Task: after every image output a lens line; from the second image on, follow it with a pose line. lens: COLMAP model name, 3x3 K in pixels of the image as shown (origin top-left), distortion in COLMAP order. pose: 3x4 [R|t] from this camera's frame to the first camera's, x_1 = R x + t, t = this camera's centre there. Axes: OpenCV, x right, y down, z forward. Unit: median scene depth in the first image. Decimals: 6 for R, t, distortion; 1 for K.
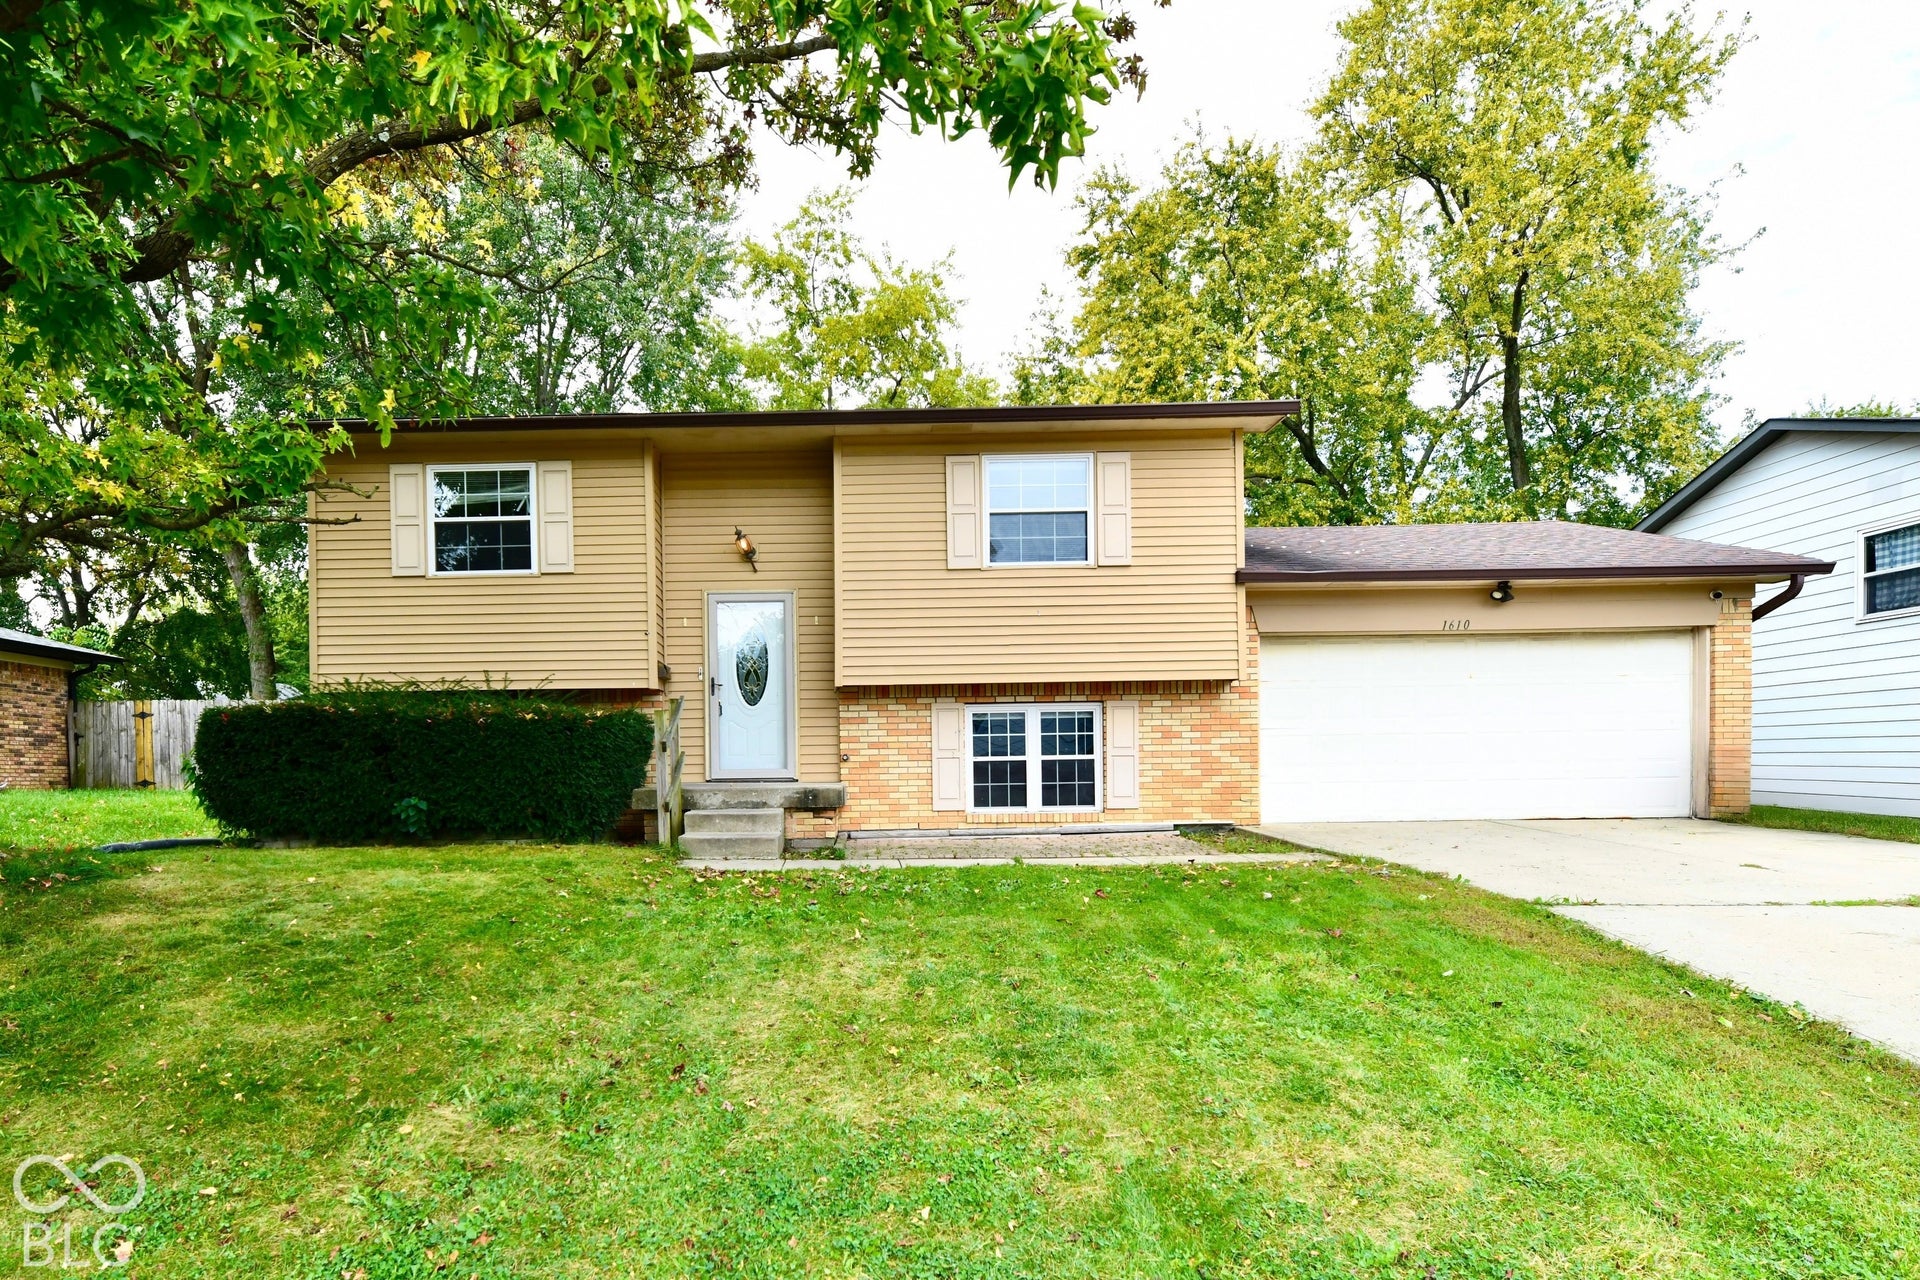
lens RADIAL K [[1045.2, 0, 847.1], [0, 1045.2, 798.9], [0, 0, 1]] dist [0.001548, -0.003182]
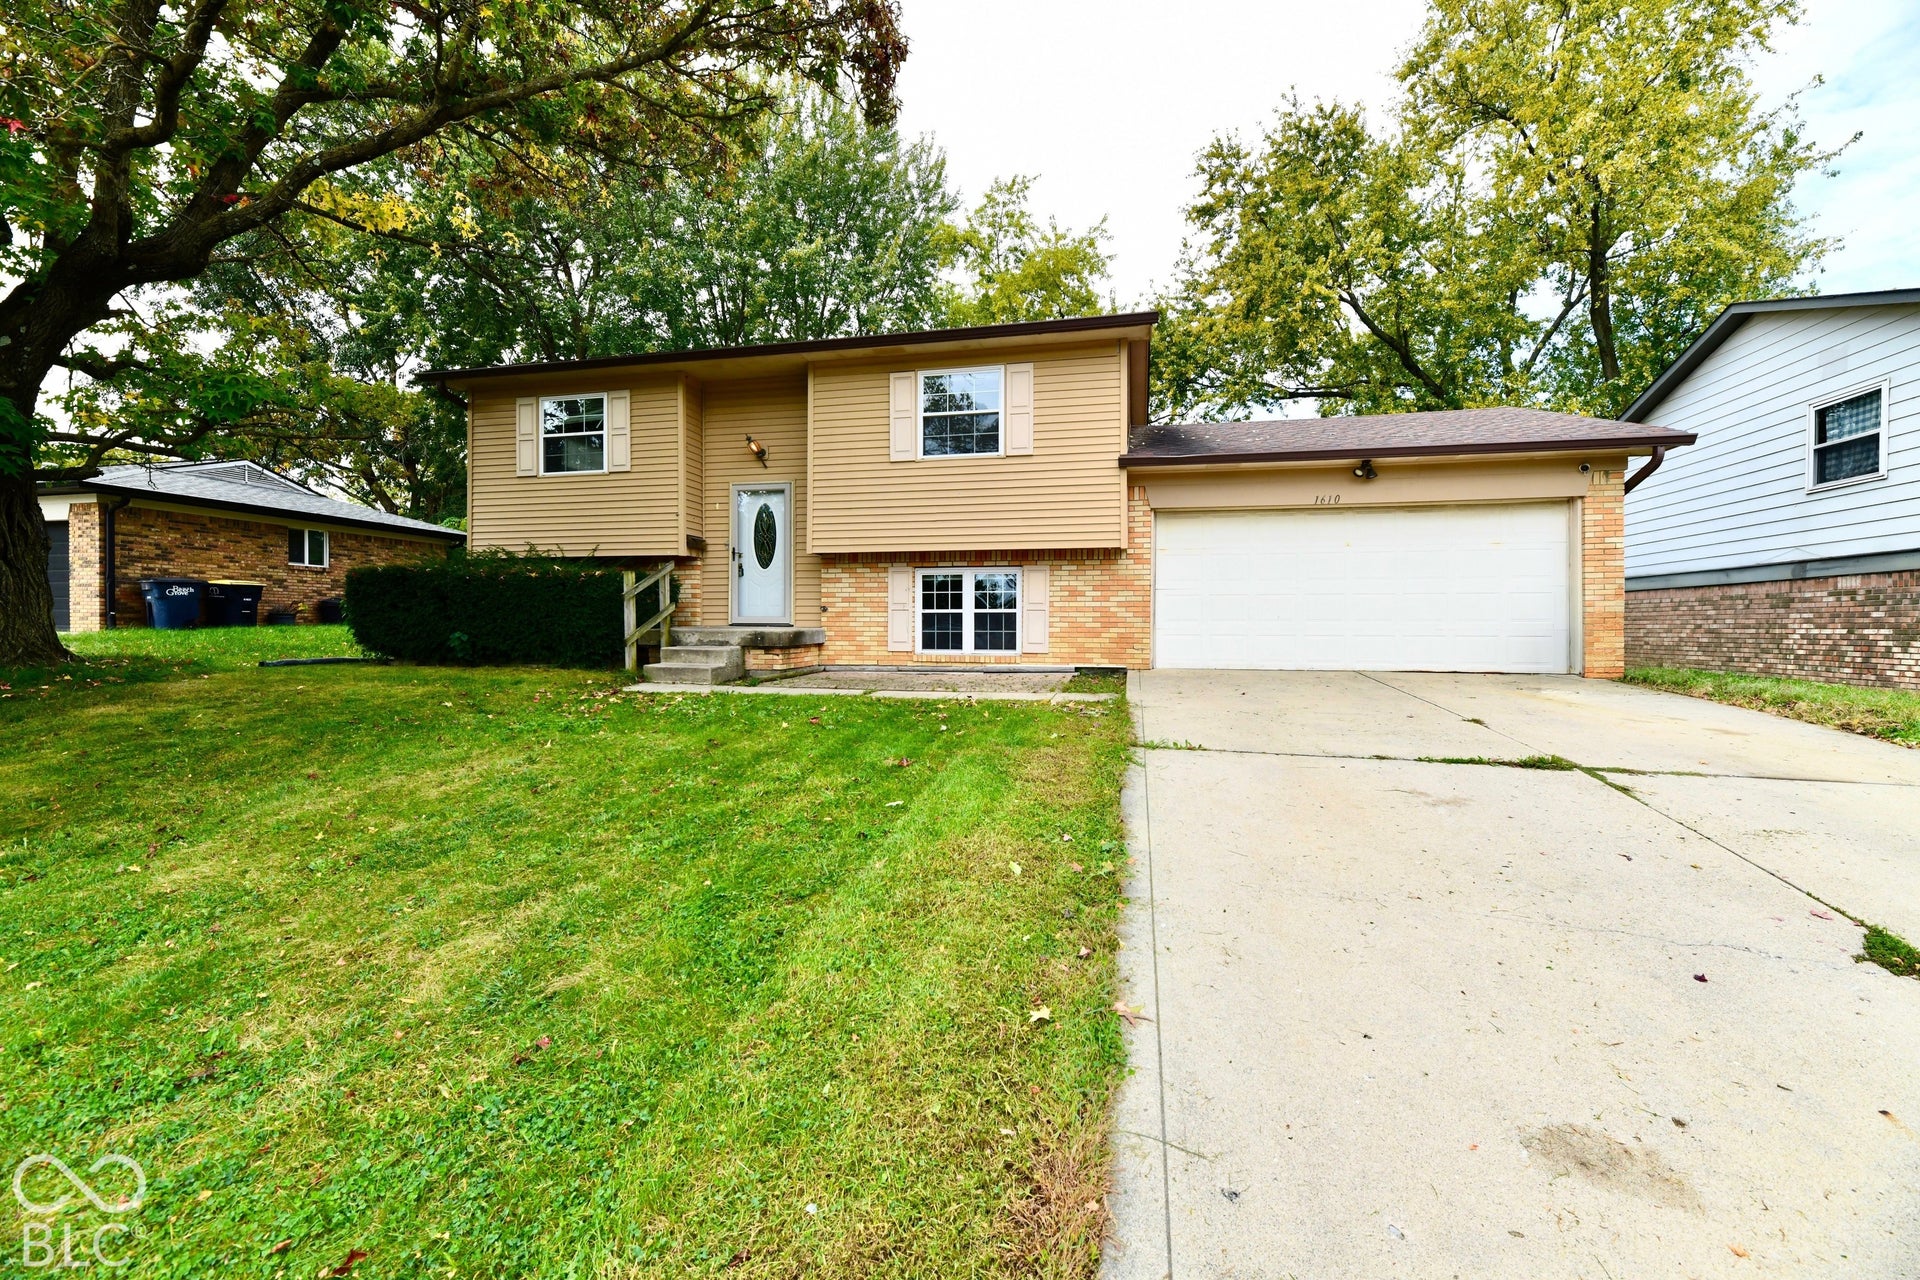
lens RADIAL K [[774.0, 0, 969.6], [0, 774.0, 638.9], [0, 0, 1]] dist [0.000920, -0.003157]
pose [[0.979224, 0.020838, -0.201707, 0.370329], [-0.021404, 0.999771, -0.000626, -0.005202], [0.201648, 0.004930, 0.979446, 0.092520]]
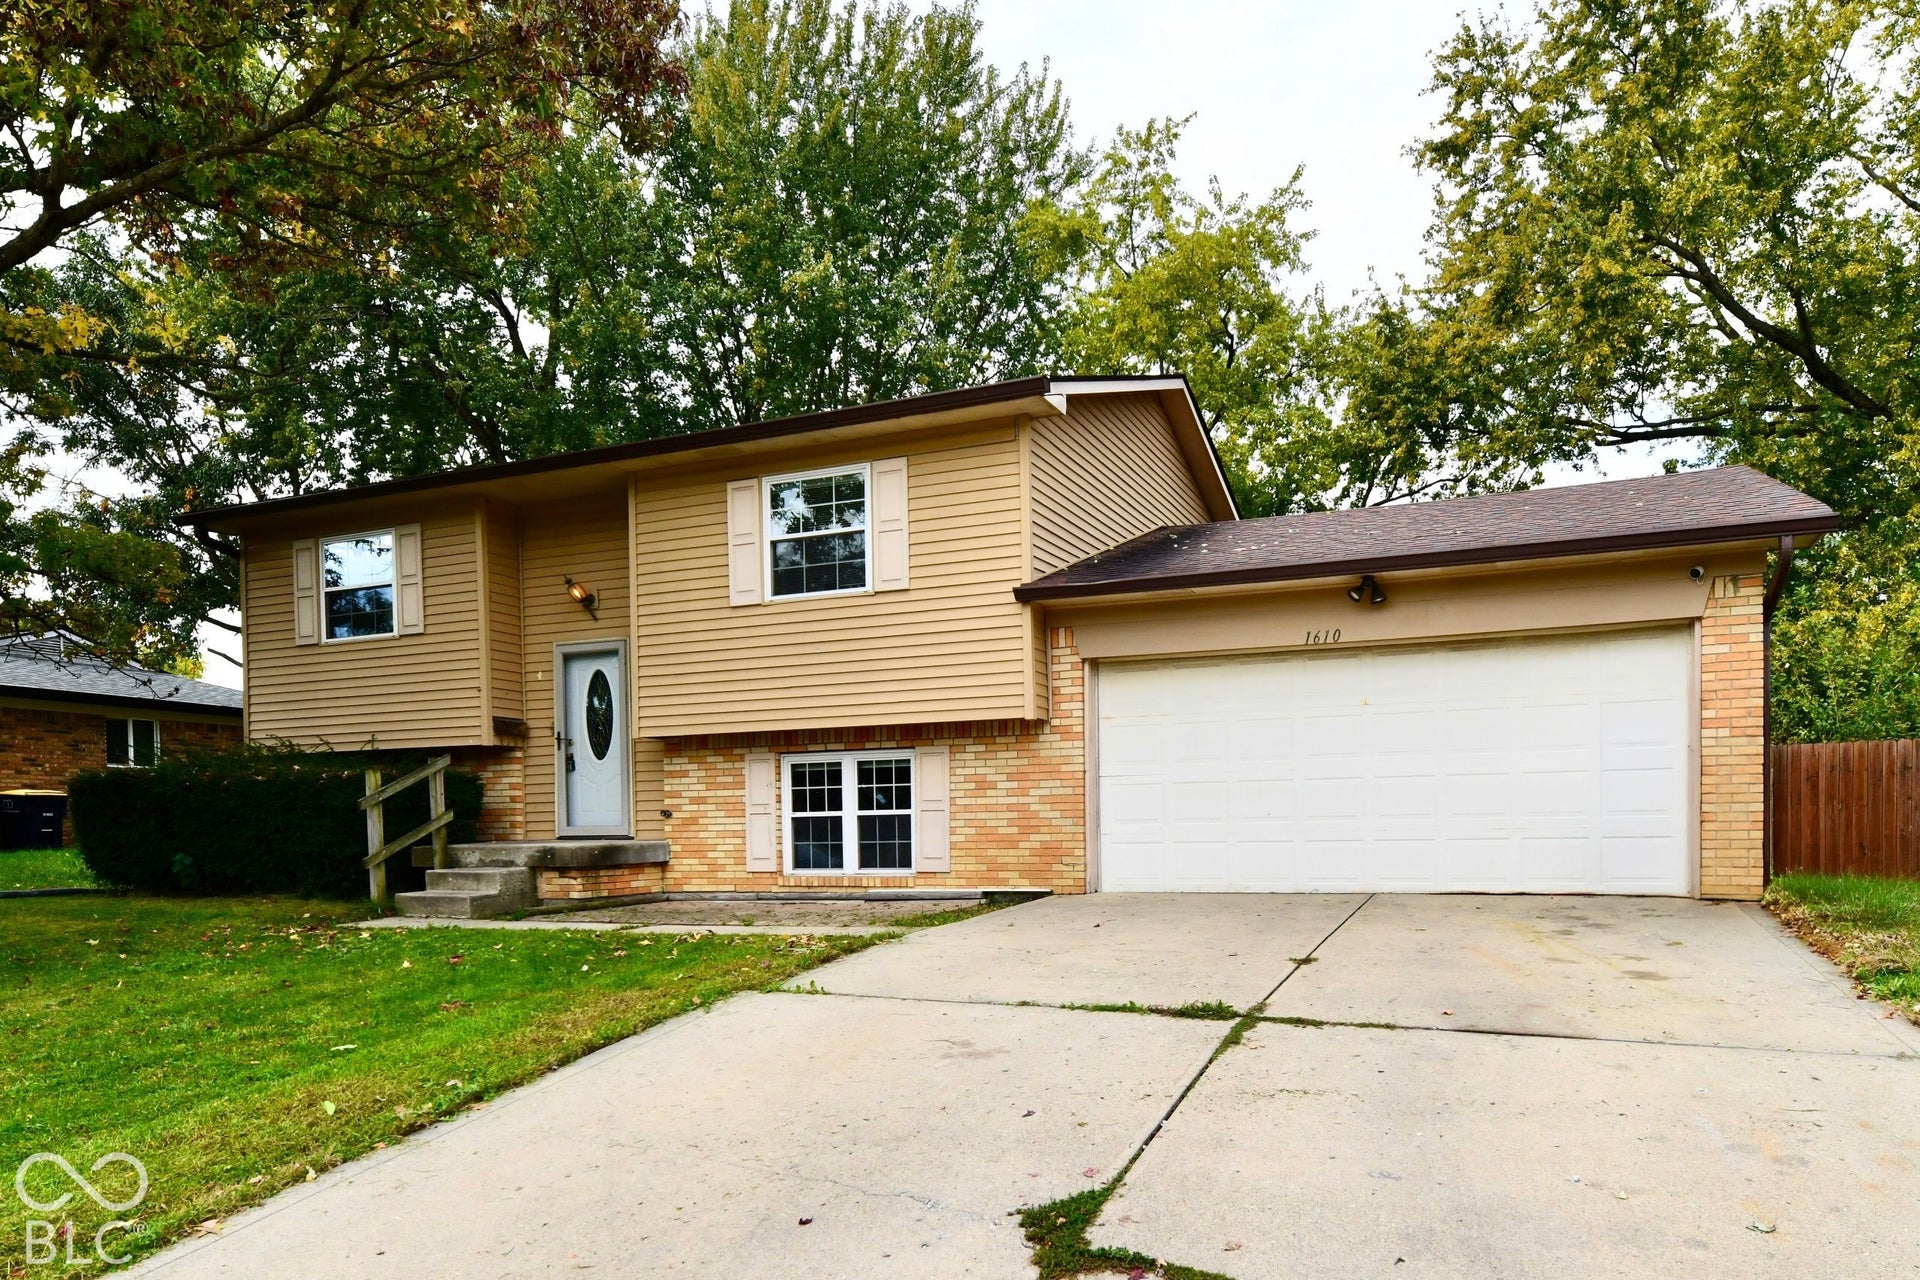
lens RADIAL K [[1252.7, 0, 1050.1], [0, 1252.7, 874.5], [0, 0, 1]] dist [-0.000910, -0.000278]
pose [[0.933793, 0.013628, -0.357553, 0.719582], [-0.007449, 0.999798, 0.018652, -0.008646], [0.357735, -0.014754, 0.933706, 0.073860]]
